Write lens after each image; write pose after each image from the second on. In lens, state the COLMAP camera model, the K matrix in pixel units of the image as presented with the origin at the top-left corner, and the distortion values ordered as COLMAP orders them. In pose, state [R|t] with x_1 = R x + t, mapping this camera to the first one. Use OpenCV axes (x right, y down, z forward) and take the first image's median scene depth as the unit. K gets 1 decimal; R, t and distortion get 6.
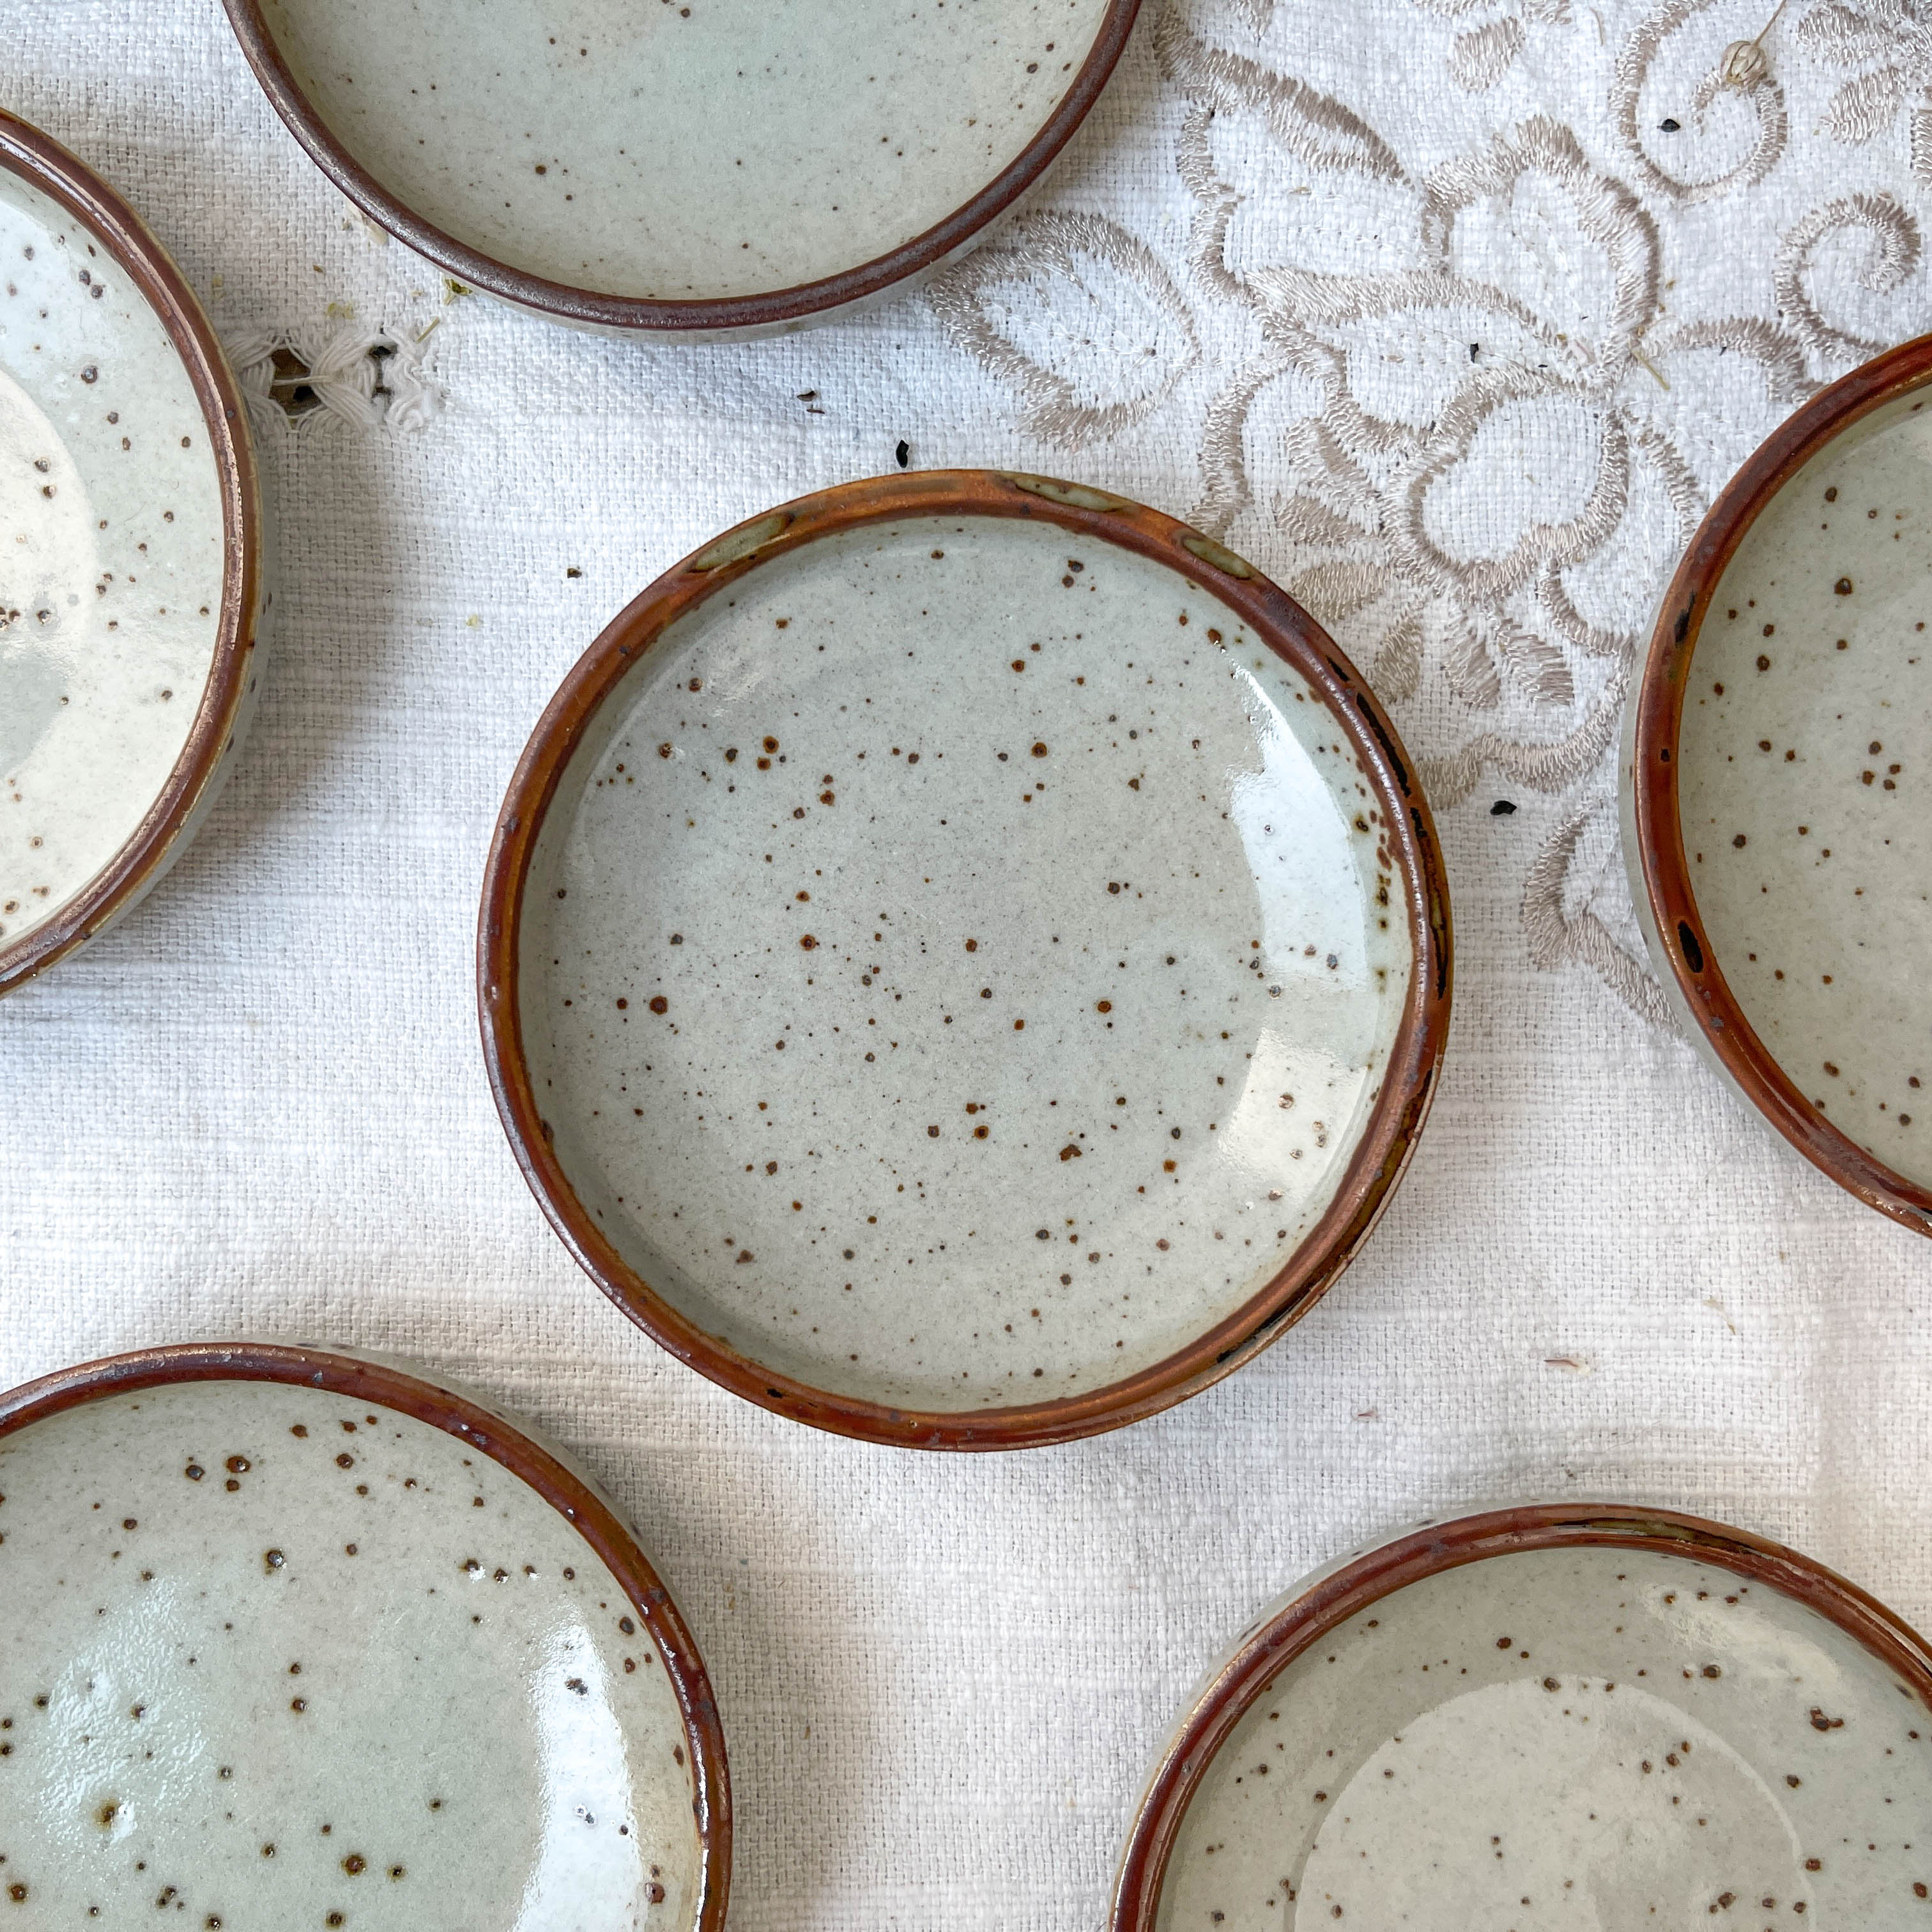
lens RADIAL K [[2188.4, 0, 896.6], [0, 2188.4, 966.1], [0, 0, 1]] dist [-0.019217, -0.025154]
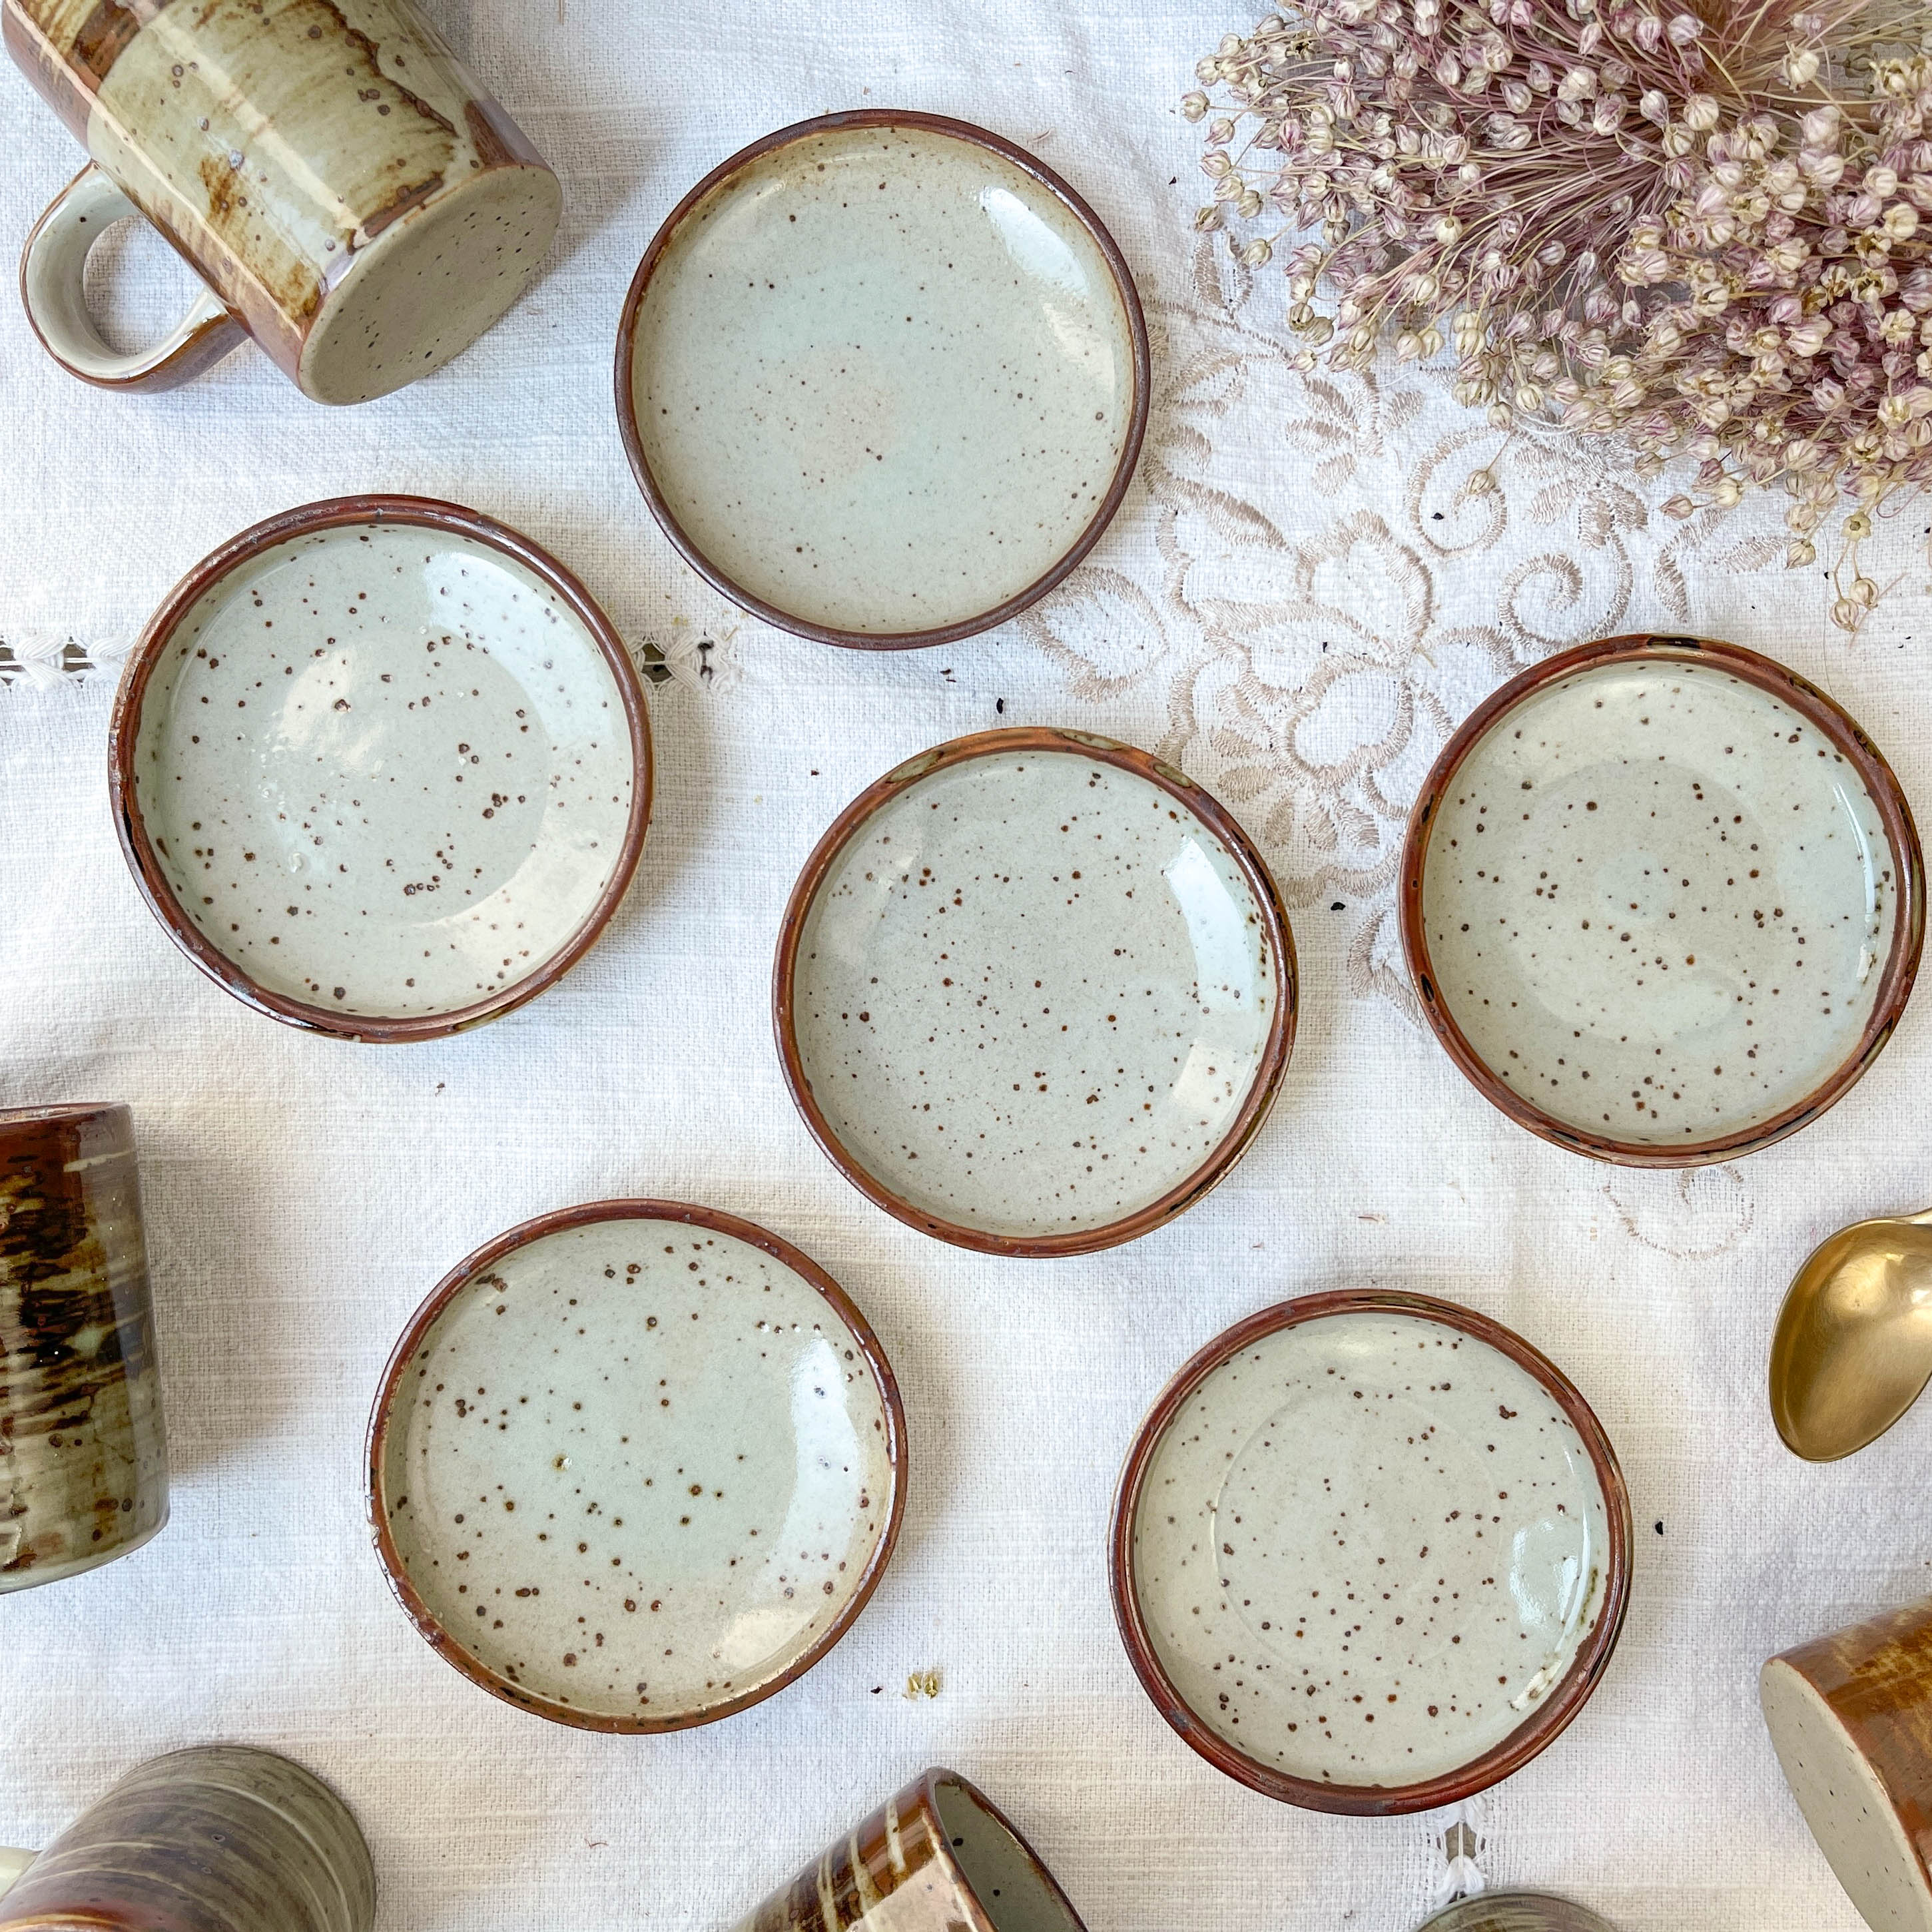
lens RADIAL K [[2281.3, 0, 969.1], [0, 2281.3, 1039.8], [0, 0, 1]] dist [0.008738, -0.073170]
pose [[0.999924, 0.002802, 0.011998, -0.044771], [-0.003264, 0.999248, 0.038635, -0.035887], [-0.011881, -0.038671, 0.999181, -0.875561]]
